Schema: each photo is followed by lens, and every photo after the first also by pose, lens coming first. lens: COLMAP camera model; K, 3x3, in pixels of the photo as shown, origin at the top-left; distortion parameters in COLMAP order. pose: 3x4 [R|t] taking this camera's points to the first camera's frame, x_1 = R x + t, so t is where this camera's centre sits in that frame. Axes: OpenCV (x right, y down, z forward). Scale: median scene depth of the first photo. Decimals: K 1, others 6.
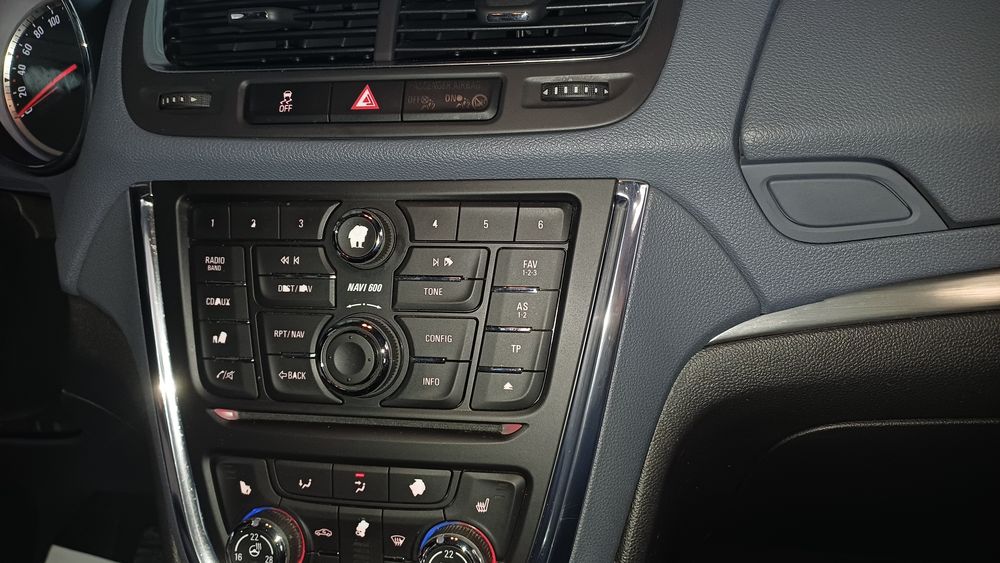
lens RADIAL K [[717.7, 0, 500.0], [0, 717.7, 281.5], [0, 0, 1]] dist [-0.005044, -0.002943]
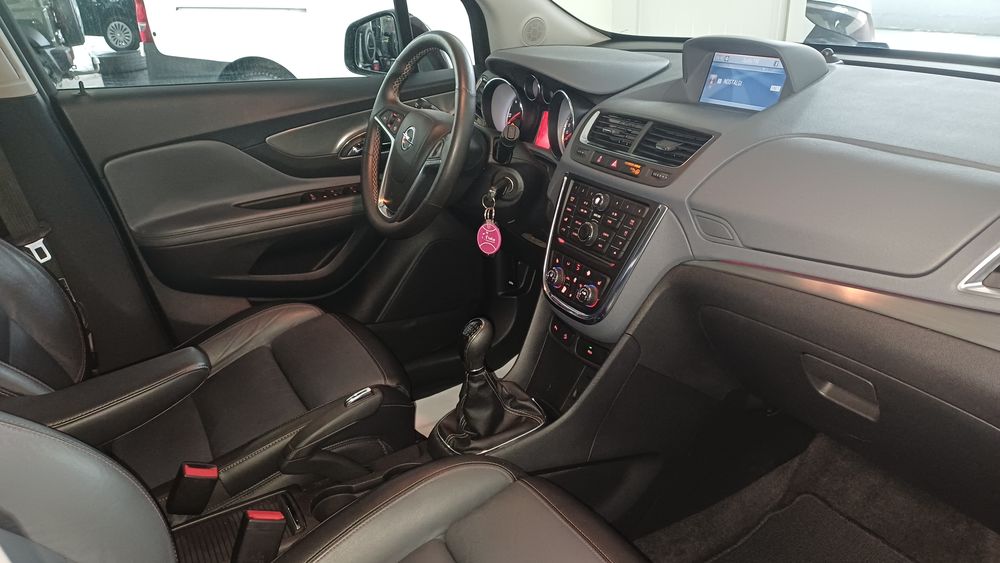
lens RADIAL K [[723.7, 0, 500.0], [0, 723.7, 281.5], [0, 0, 1]] dist [0.042582, -0.000483]
pose [[0.641579, 0.329347, -0.692753, 2.048855], [-0.298356, 0.939161, 0.170177, -0.148472], [0.706654, 0.097505, 0.700809, -1.772376]]
